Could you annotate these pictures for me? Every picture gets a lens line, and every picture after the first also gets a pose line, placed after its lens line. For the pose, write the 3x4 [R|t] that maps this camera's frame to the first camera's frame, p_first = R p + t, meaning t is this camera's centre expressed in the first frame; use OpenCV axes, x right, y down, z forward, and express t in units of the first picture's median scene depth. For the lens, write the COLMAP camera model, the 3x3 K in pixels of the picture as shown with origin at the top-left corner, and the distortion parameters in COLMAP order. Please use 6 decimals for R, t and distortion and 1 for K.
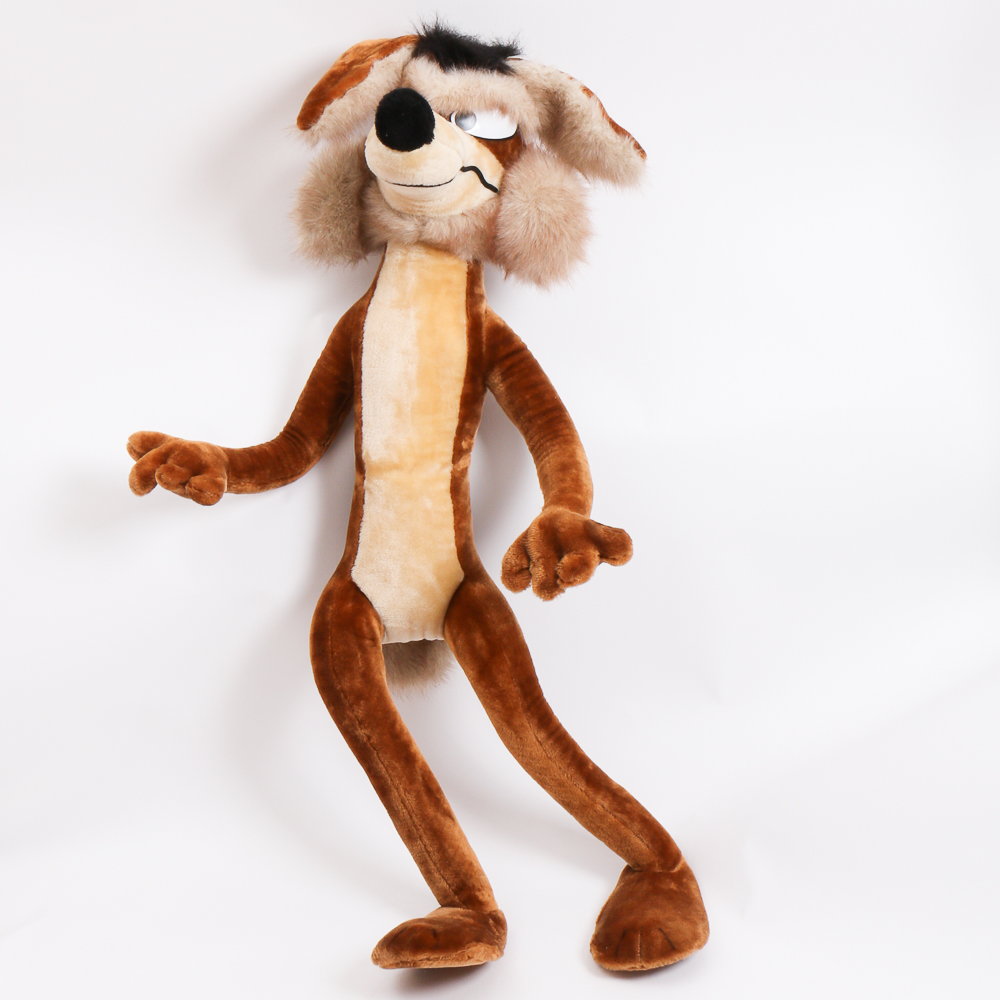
lens RADIAL K [[1630.6, 0, 500.0], [0, 1630.6, 500.0], [0, 0, 1]] dist [-0.041660, -0.033704]
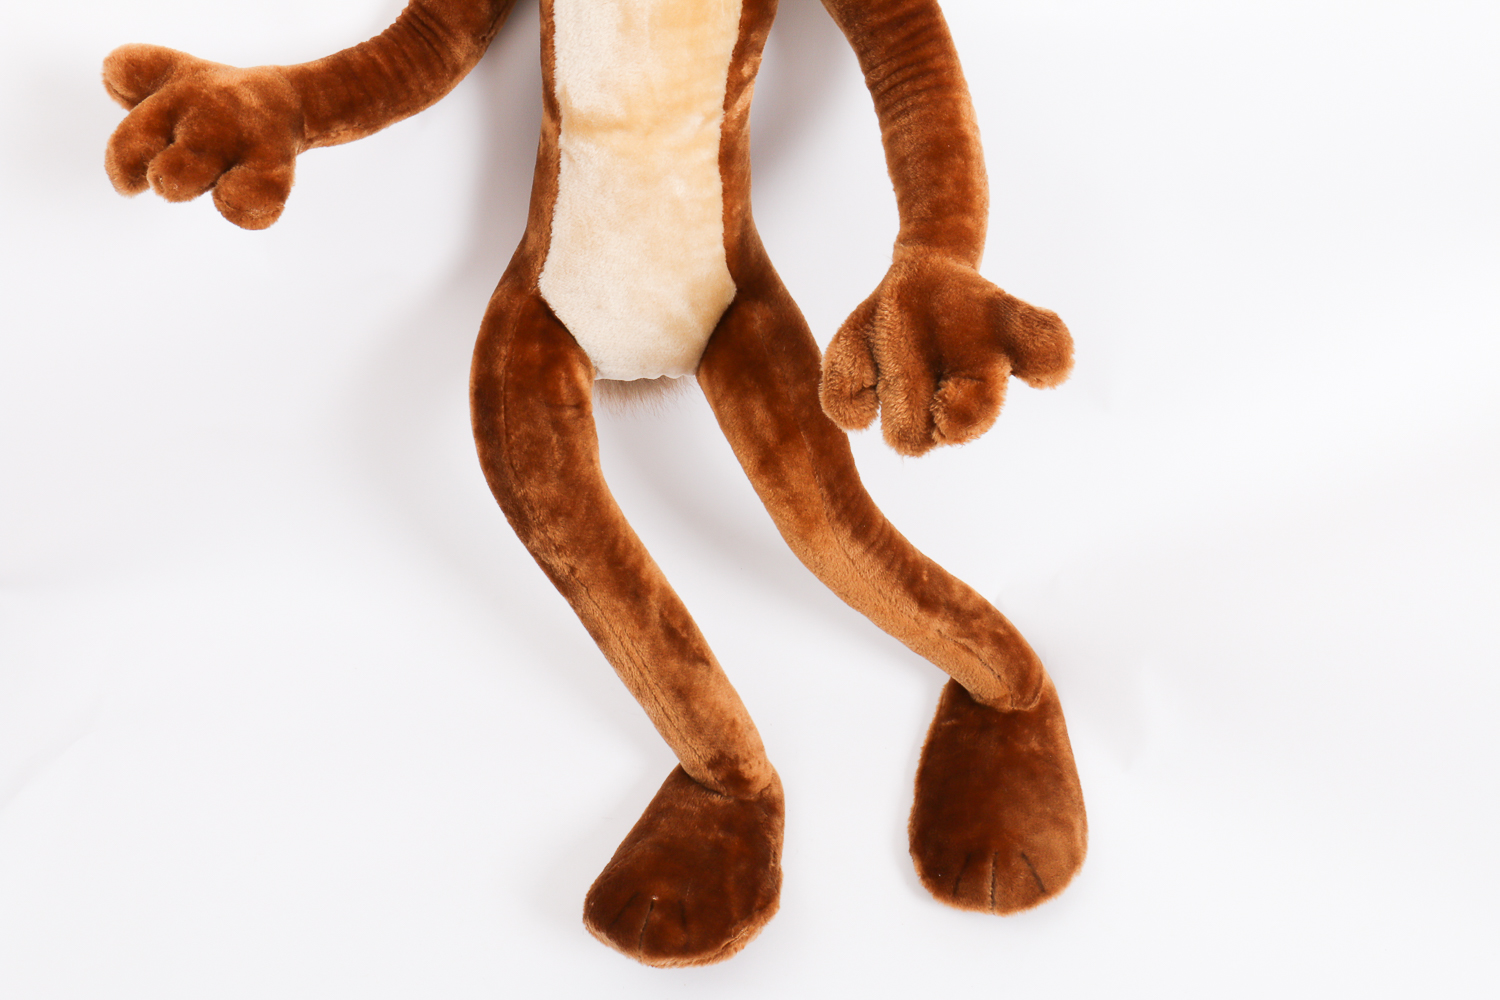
lens RADIAL K [[1621.7, 0, 778.6], [0, 1621.7, 500.4], [0, 0, 1]] dist [-0.075108, -0.001463]
pose [[0.998171, 0.020377, 0.056918, -0.039160], [-0.043020, 0.900888, 0.431915, -0.137892], [-0.042476, -0.433574, 0.900116, 0.468195]]
